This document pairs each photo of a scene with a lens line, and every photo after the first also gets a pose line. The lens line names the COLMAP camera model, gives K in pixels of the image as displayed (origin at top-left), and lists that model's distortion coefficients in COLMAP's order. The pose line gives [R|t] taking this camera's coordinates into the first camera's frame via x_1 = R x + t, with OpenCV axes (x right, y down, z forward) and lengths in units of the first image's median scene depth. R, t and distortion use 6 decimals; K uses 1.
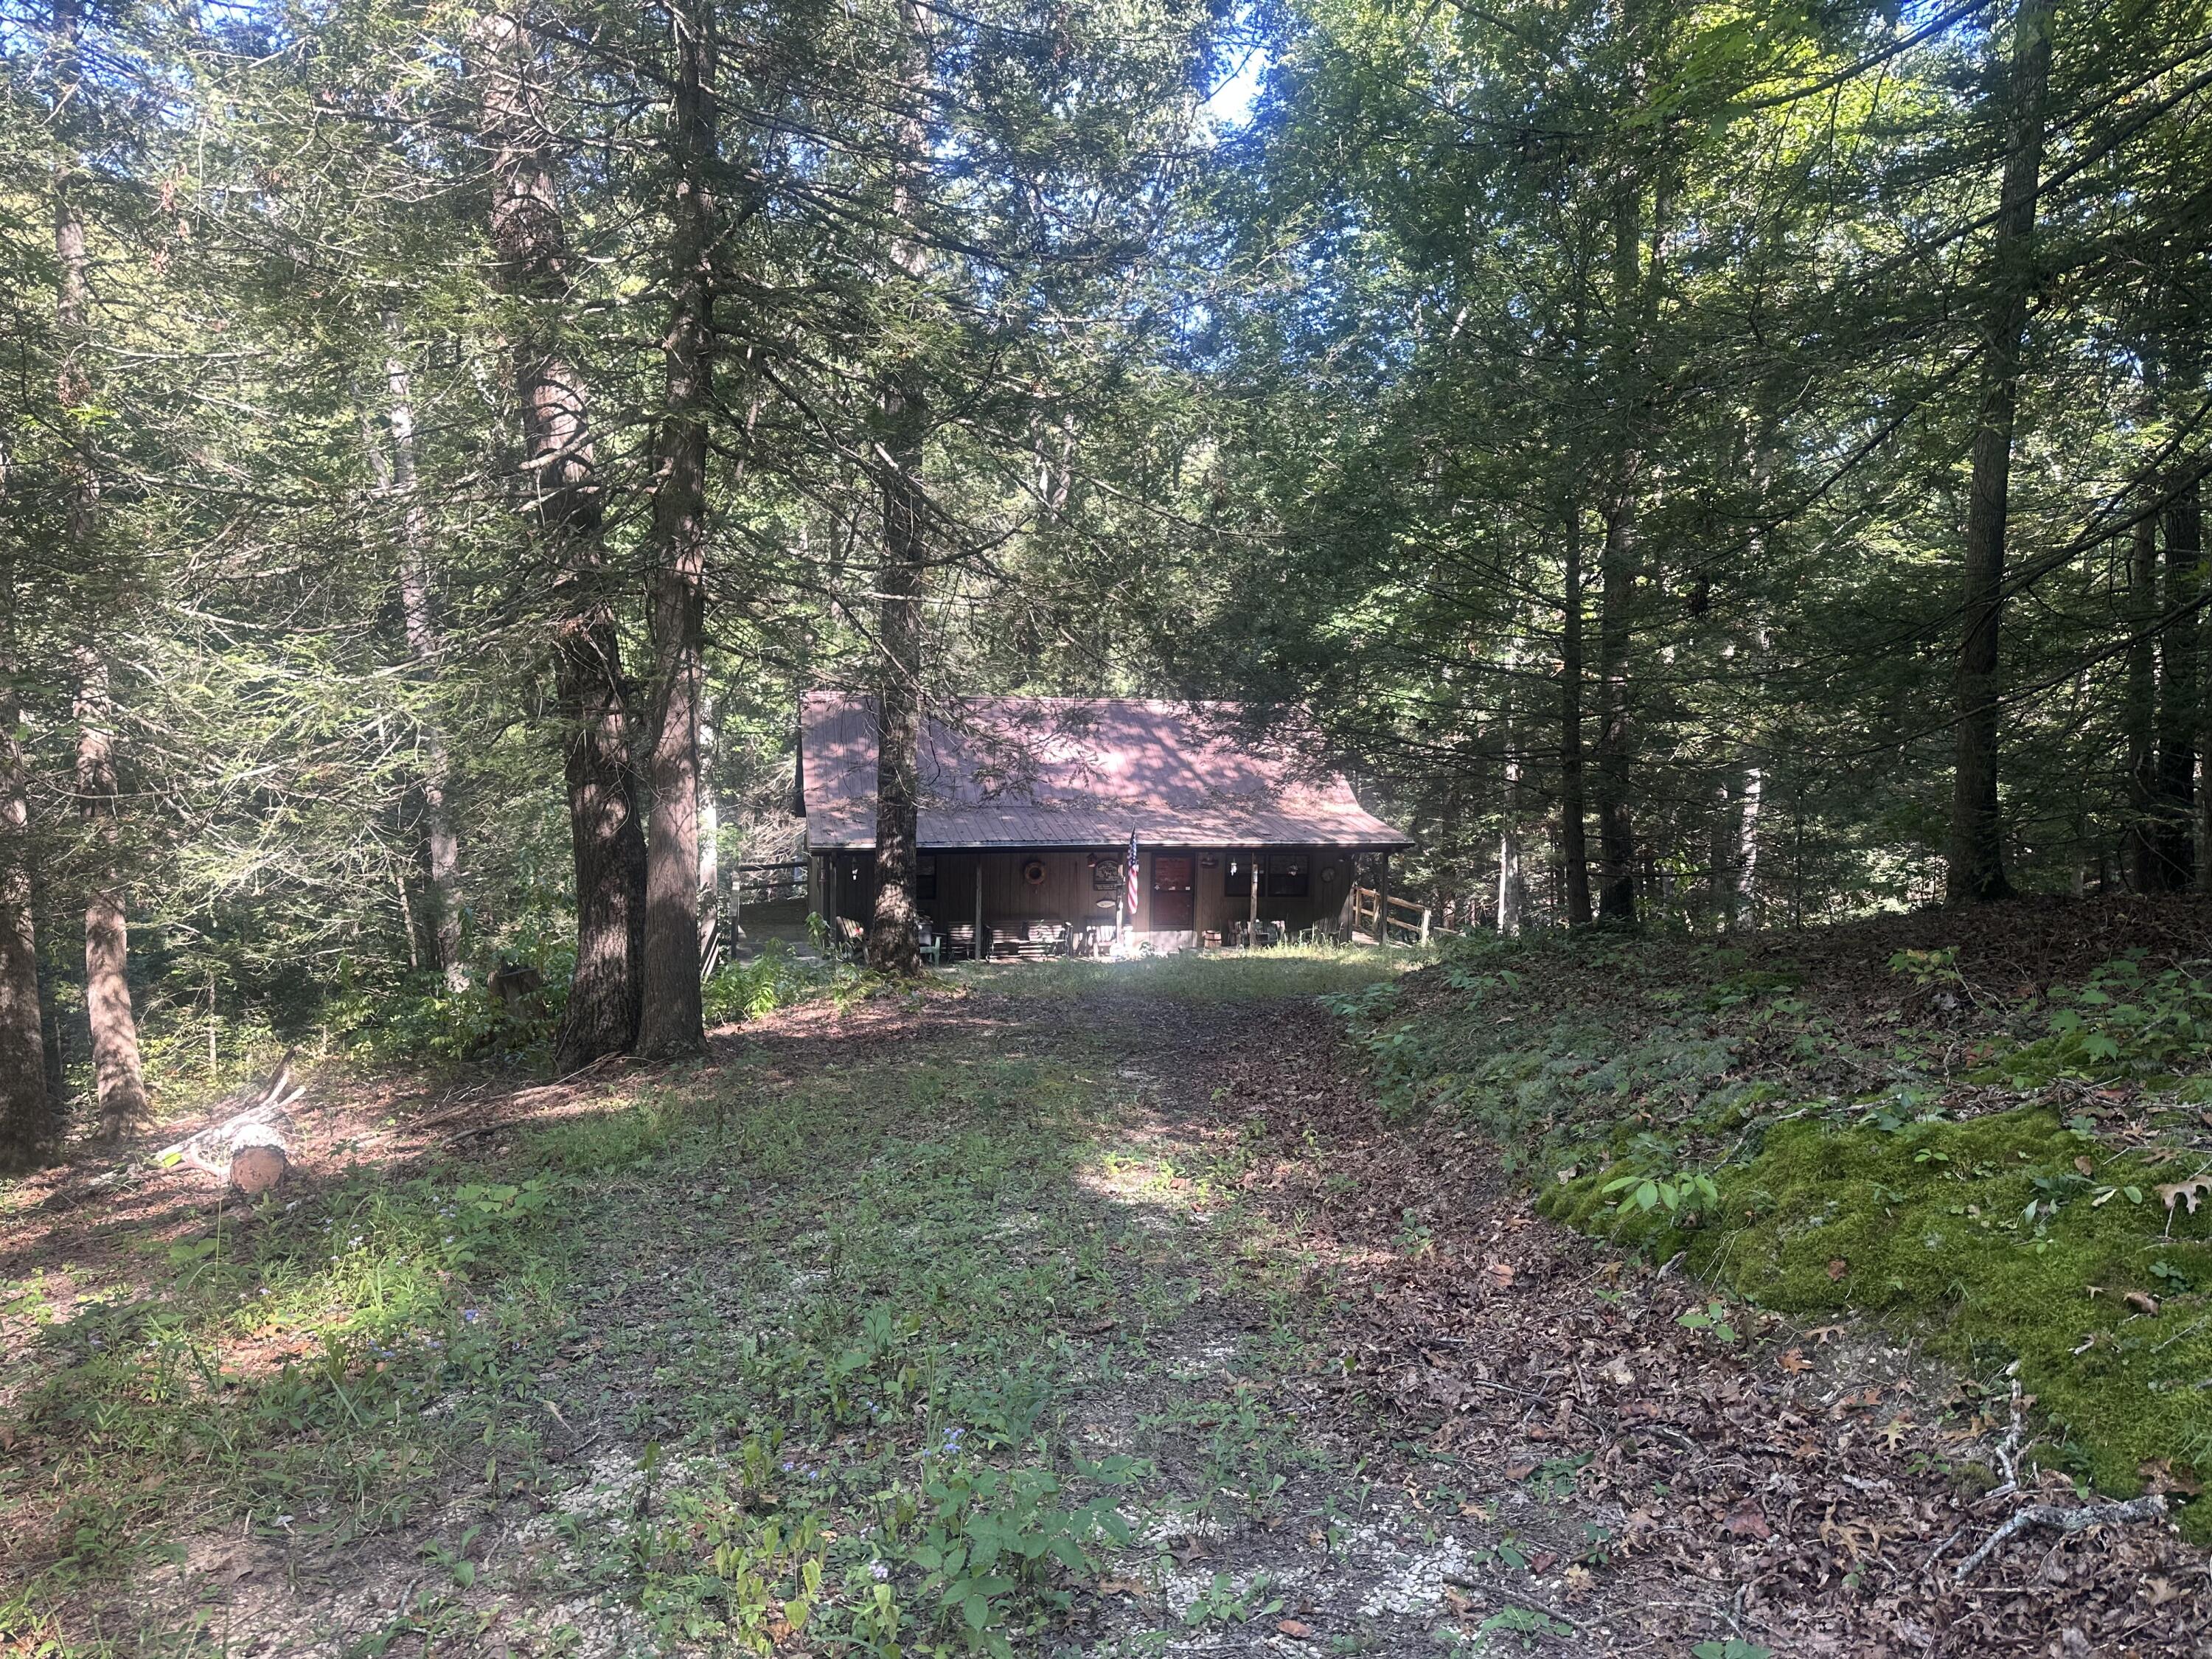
lens RADIAL K [[1540.6, 0, 1098.9], [0, 1540.6, 826.8], [0, 0, 1]] dist [0.089971, -0.116205]
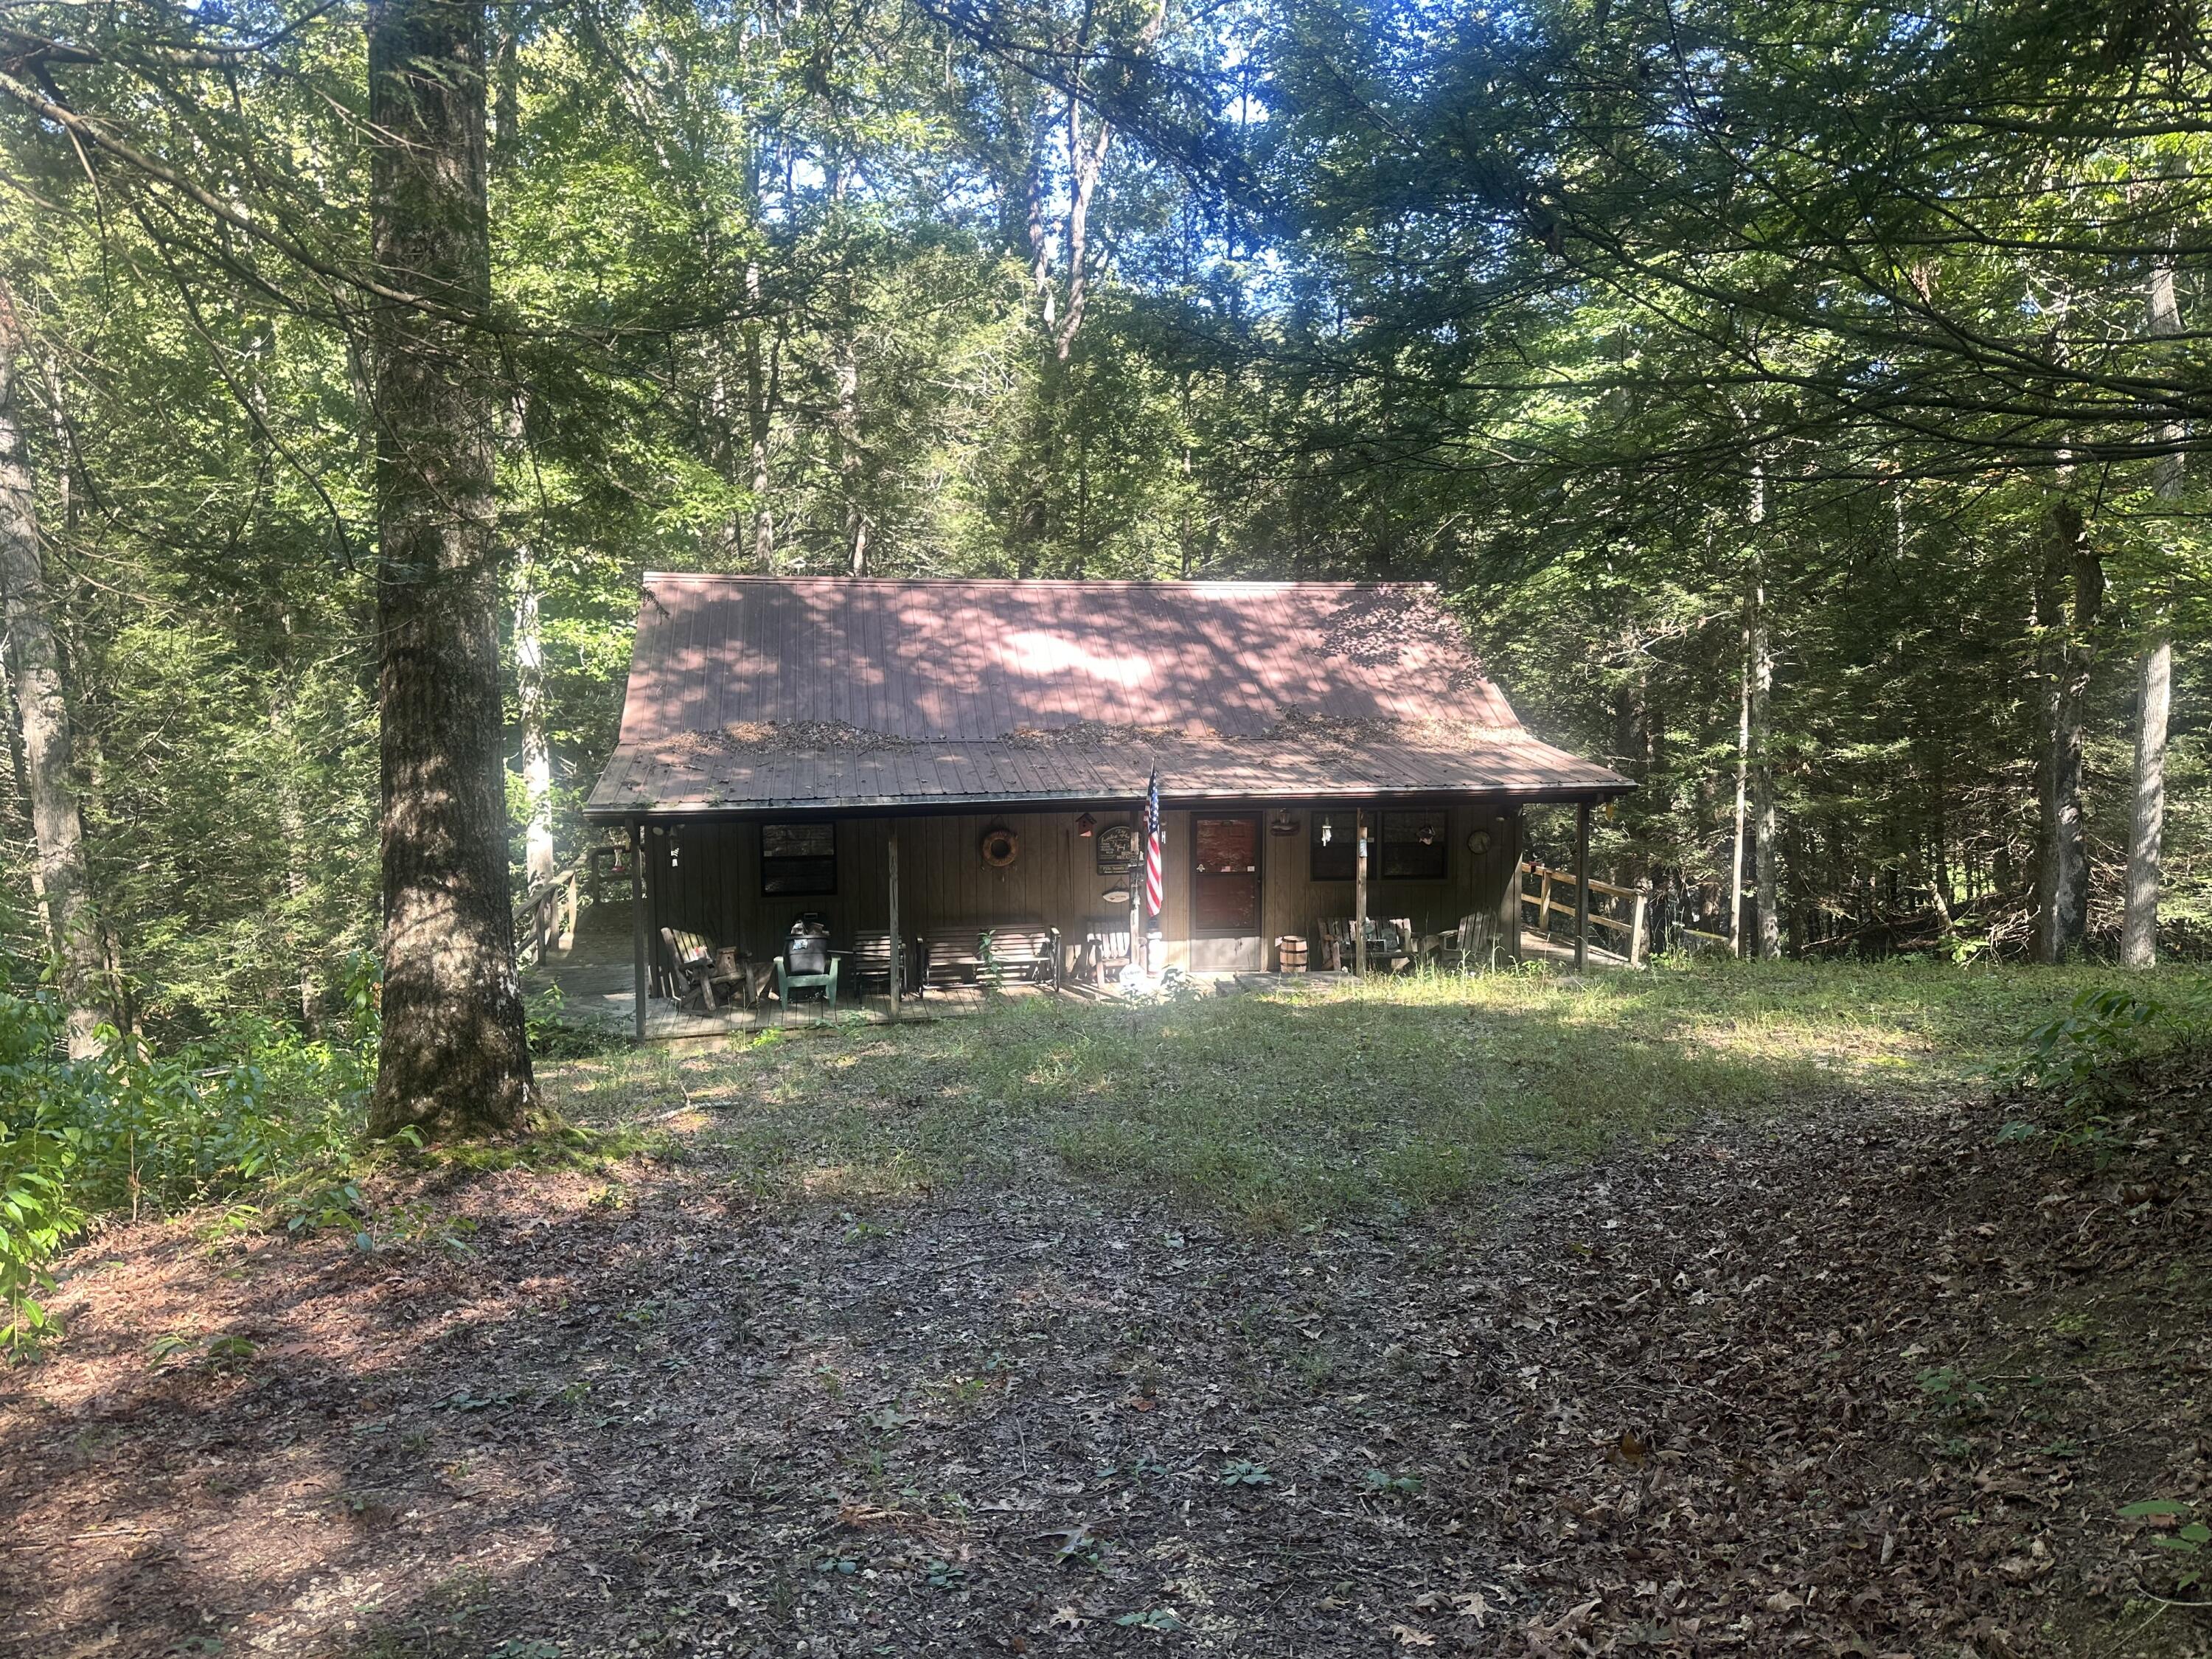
lens RADIAL K [[1540.6, 0, 1111.3], [0, 1540.6, 839.8], [0, 0, 1]] dist [0.089971, -0.116205]
pose [[0.998813, -0.019293, -0.044731, 0.030055], [0.020436, 0.999473, 0.025238, 0.011878], [0.044221, -0.026123, 0.998680, 0.390722]]
